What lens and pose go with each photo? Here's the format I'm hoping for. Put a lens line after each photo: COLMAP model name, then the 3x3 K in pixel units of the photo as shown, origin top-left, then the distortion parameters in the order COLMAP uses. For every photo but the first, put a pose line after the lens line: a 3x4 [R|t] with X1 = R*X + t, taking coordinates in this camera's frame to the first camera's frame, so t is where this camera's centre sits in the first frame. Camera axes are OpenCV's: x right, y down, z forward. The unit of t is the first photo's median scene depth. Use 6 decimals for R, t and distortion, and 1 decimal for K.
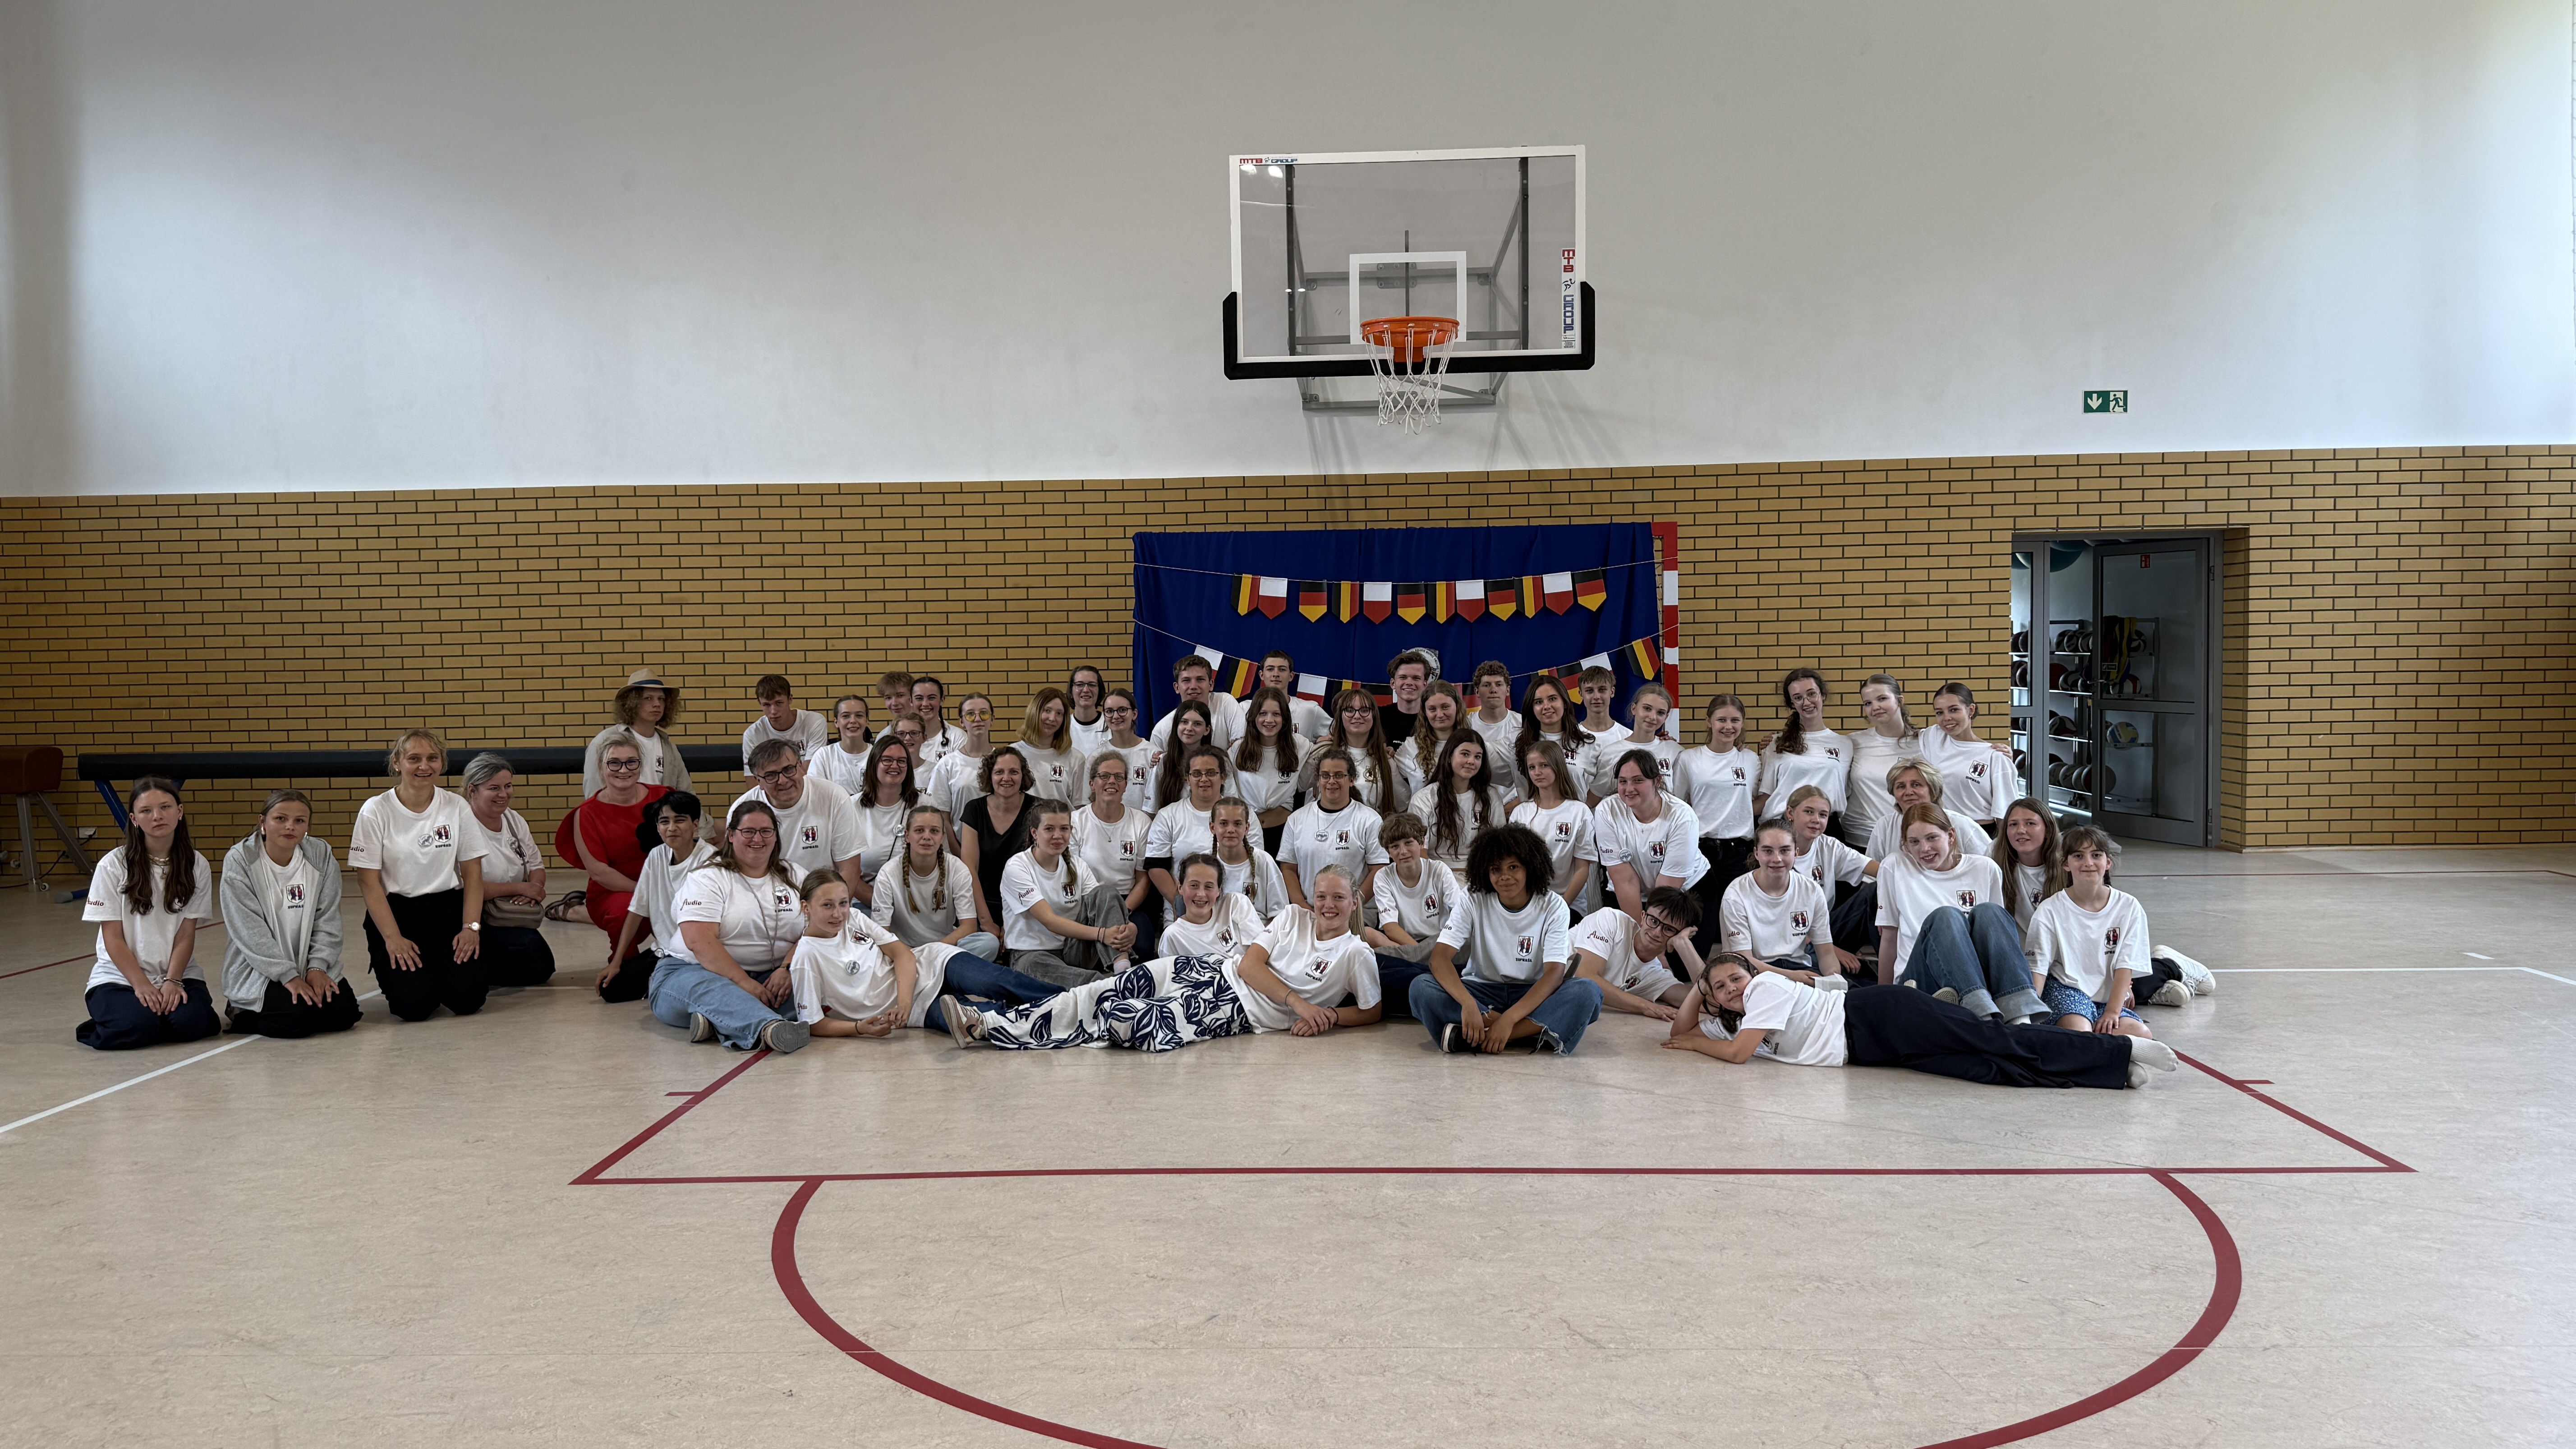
lens RADIAL K [[1781.1, 0, 1288.0], [0, 1781.1, 724.5], [0, 0, 1]] dist [0.073394, -0.068634]
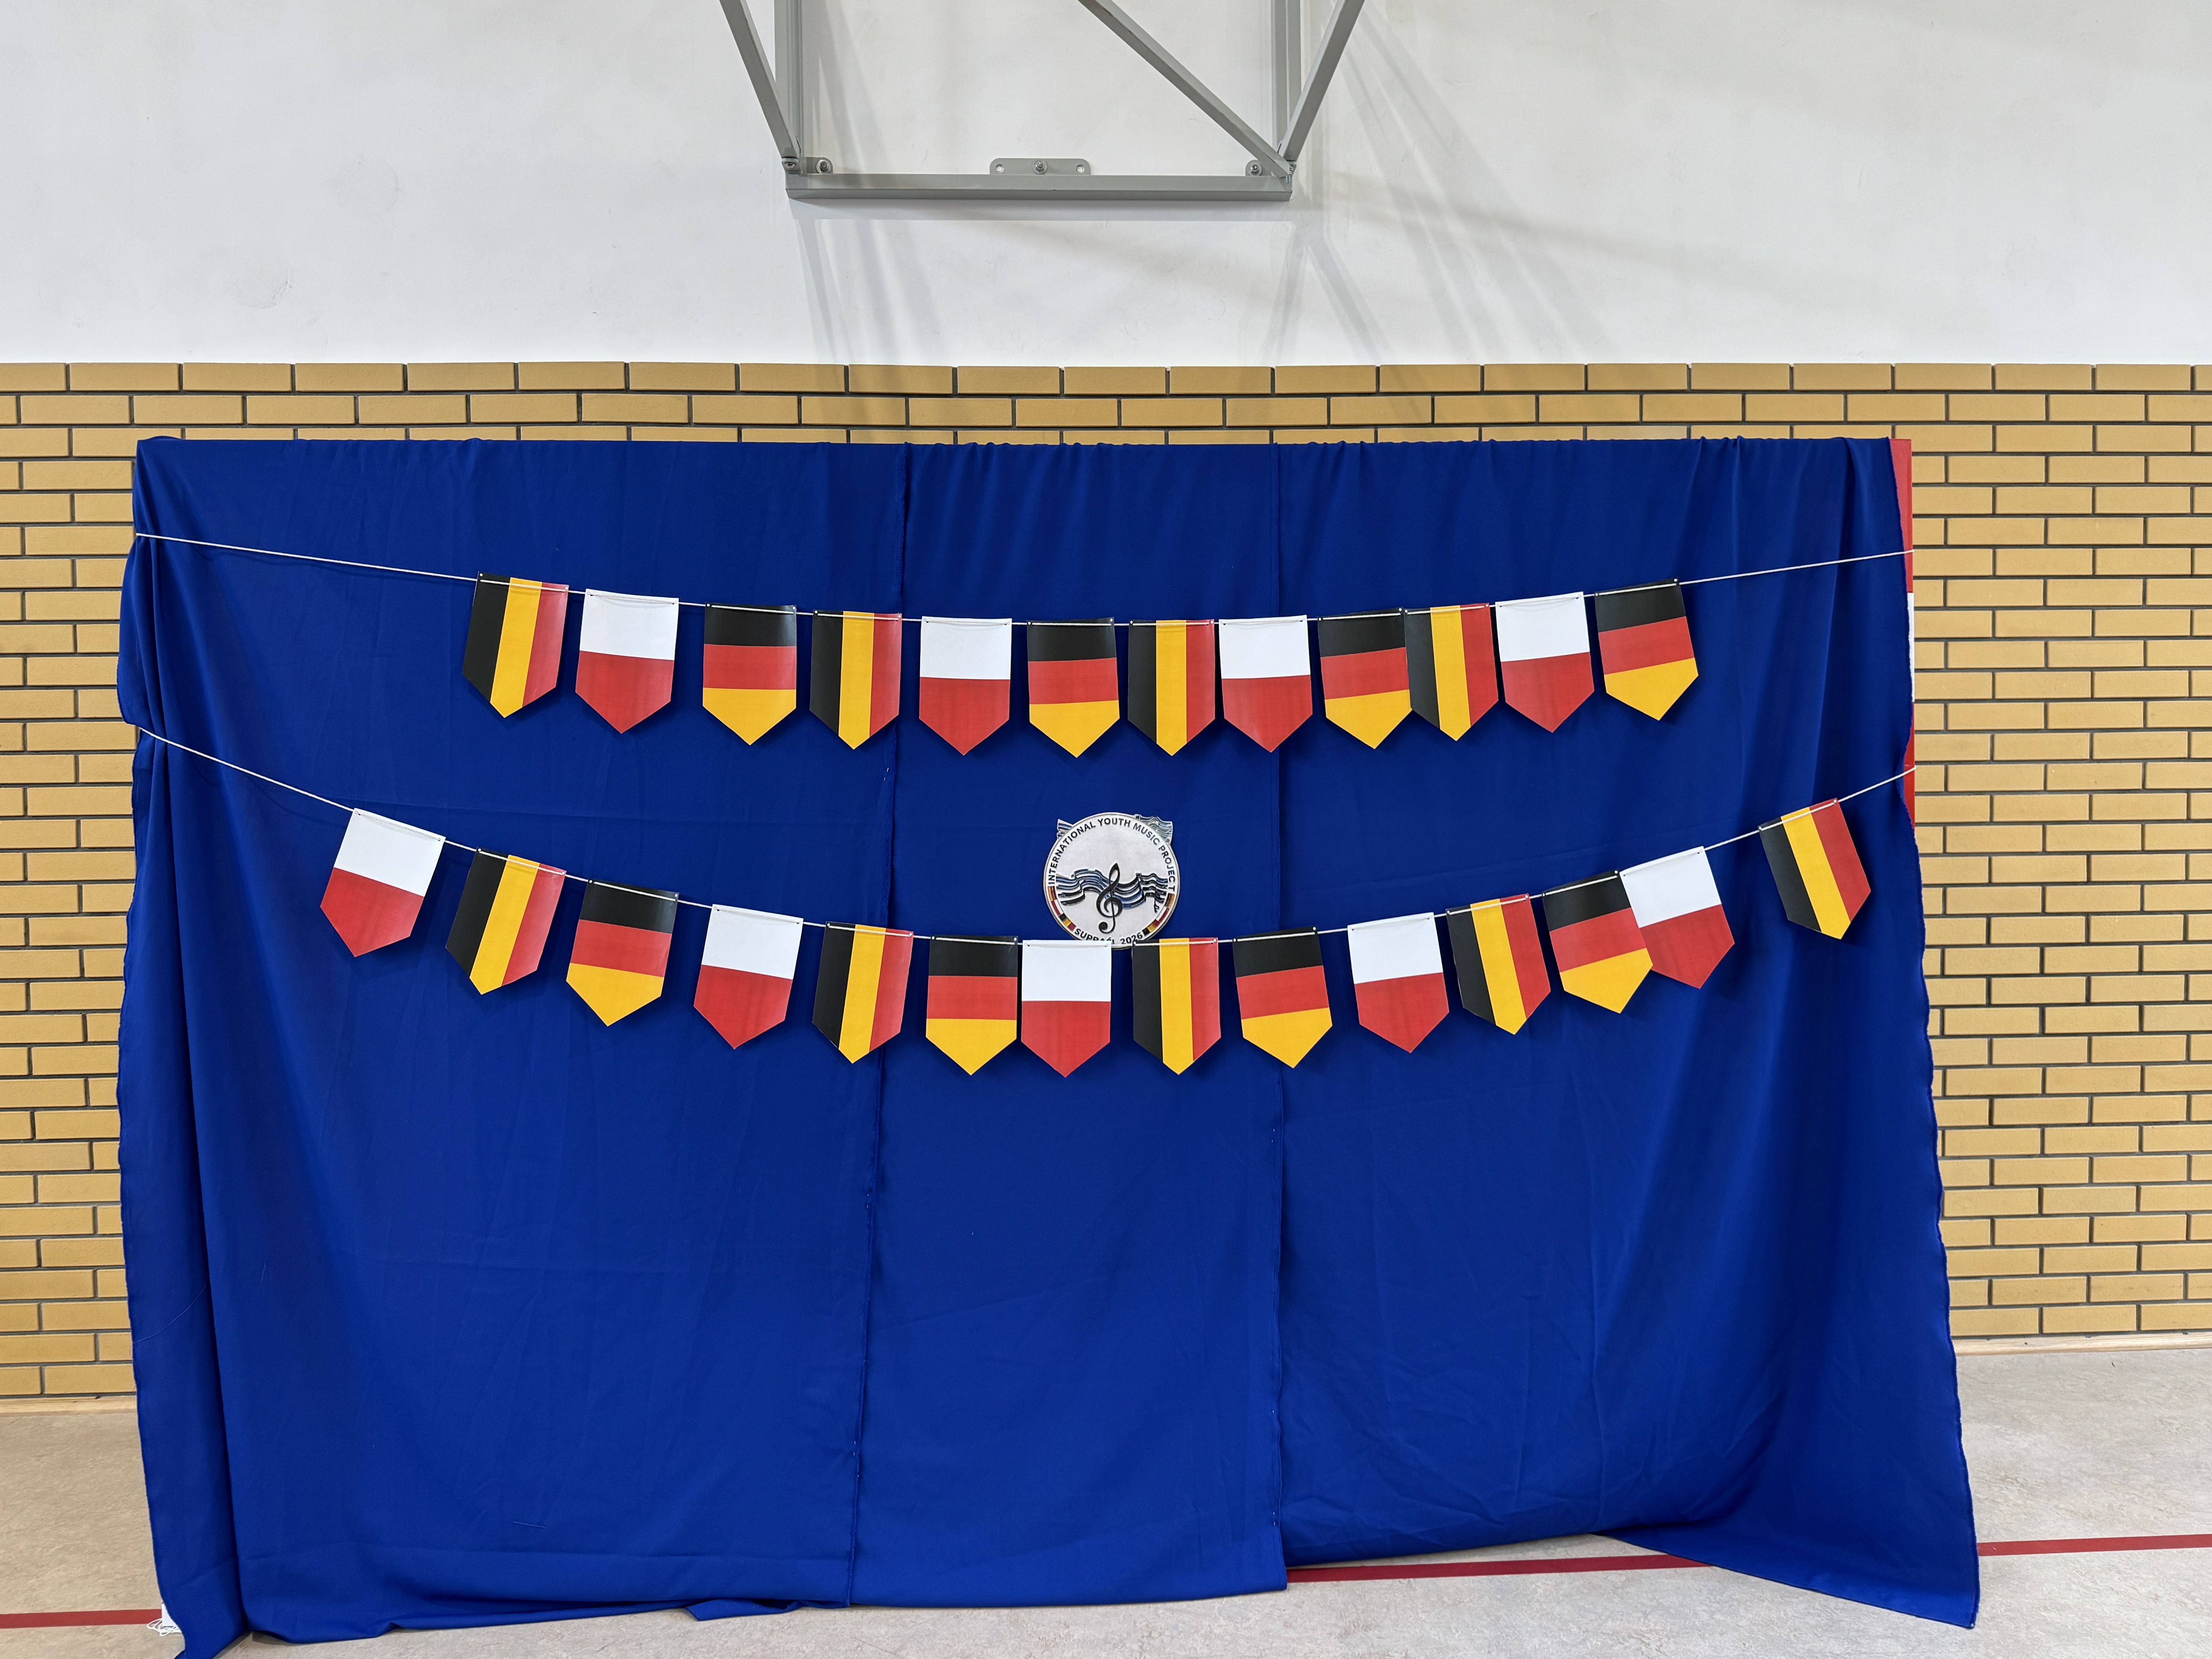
lens RADIAL K [[1541.3, 0, 1113.6], [0, 1541.3, 830.7], [0, 0, 1]] dist [0.067897, -0.052798]
pose [[0.995337, 0.005931, 0.096280, 0.046435], [-0.004036, 0.999794, -0.019871, -0.034972], [-0.096378, 0.019390, 0.995156, 0.674322]]
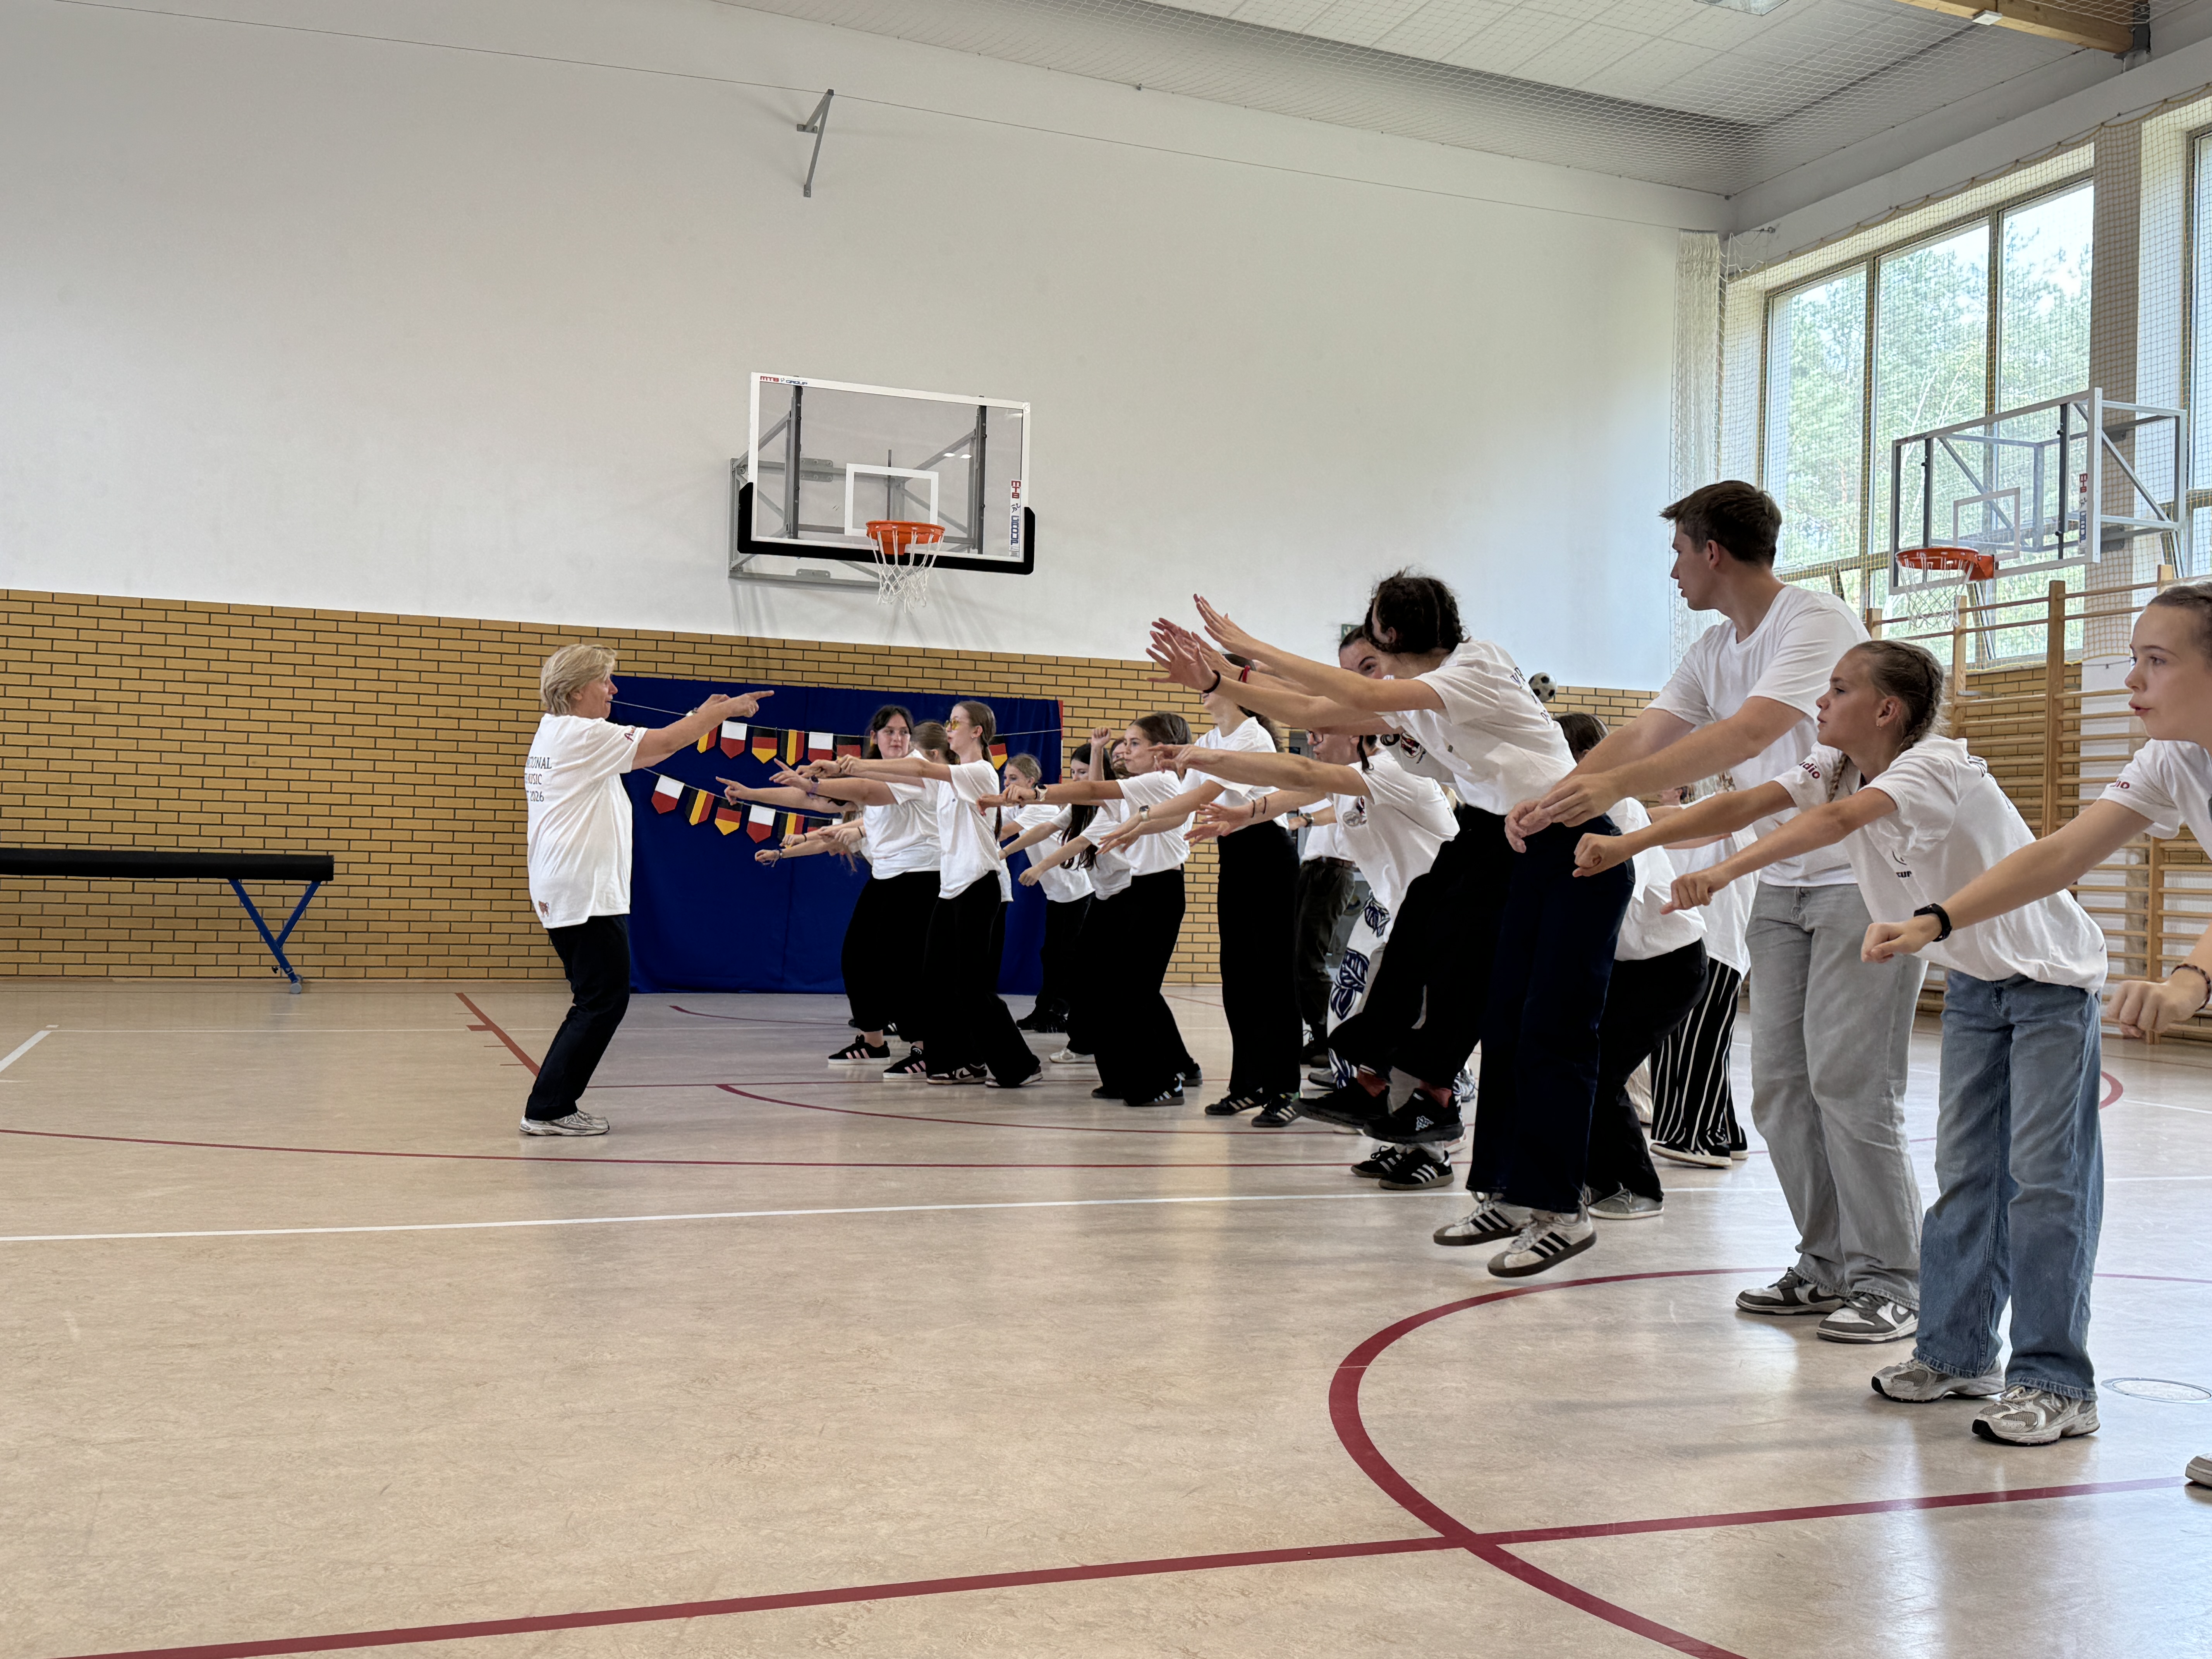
lens RADIAL K [[2287.5, 0, 1194.5], [0, 2287.5, 836.4], [0, 0, 1]] dist [0.096554, -0.402583]
pose [[0.911615, 0.047742, 0.408262, -0.308641], [-0.021655, 0.997431, -0.068283, 0.078206], [-0.410474, 0.053407, 0.910307, -0.425665]]
